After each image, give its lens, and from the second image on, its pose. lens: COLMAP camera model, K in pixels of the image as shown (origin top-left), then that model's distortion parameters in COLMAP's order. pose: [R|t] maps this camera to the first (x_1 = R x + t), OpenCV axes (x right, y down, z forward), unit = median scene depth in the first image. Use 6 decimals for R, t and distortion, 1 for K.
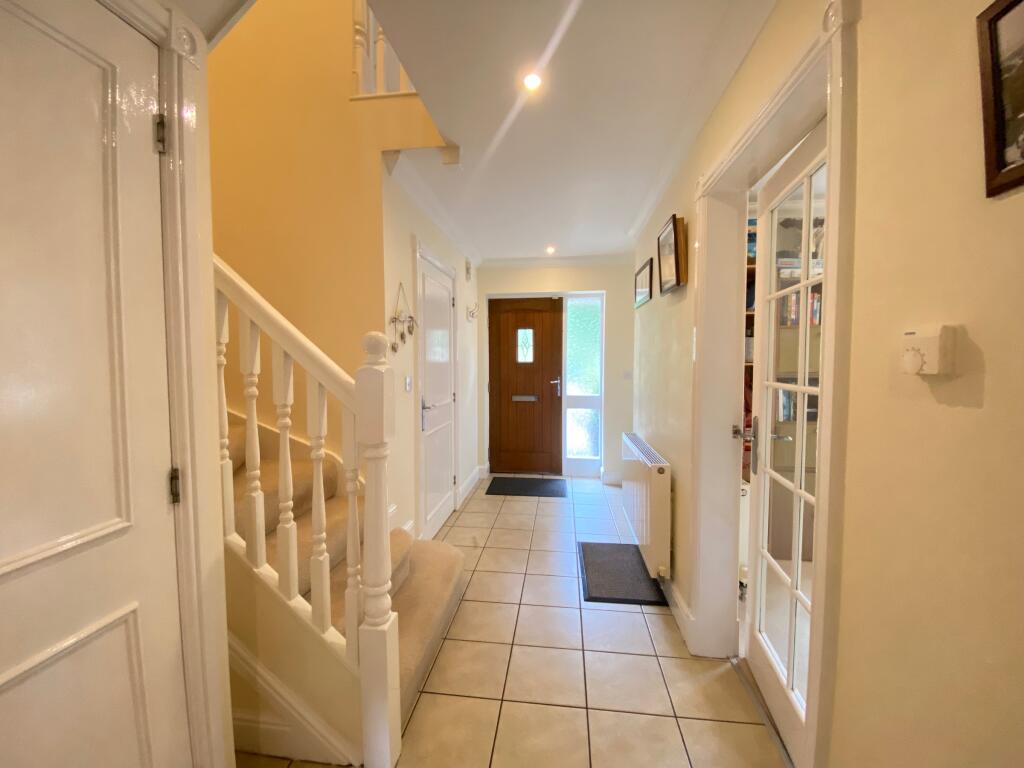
lens RADIAL K [[413.5, 0, 511.0], [0, 413.5, 383.7], [0, 0, 1]] dist [-0.004162, -0.007445]
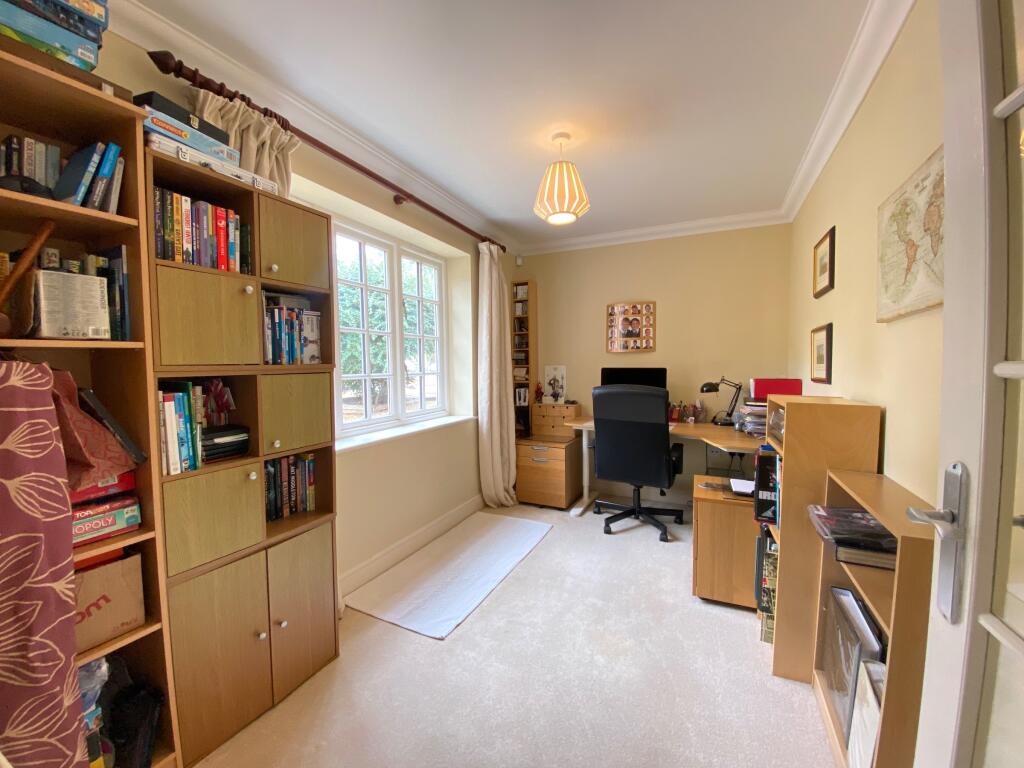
lens RADIAL K [[413.5, 0, 510.8], [0, 413.5, 383.8], [0, 0, 1]] dist [-0.004162, -0.007445]
pose [[0.327122, -0.048502, 0.943737, 0.356712], [0.047533, 0.998262, 0.034828, -0.005131], [-0.943786, 0.033465, 0.328859, 0.504285]]
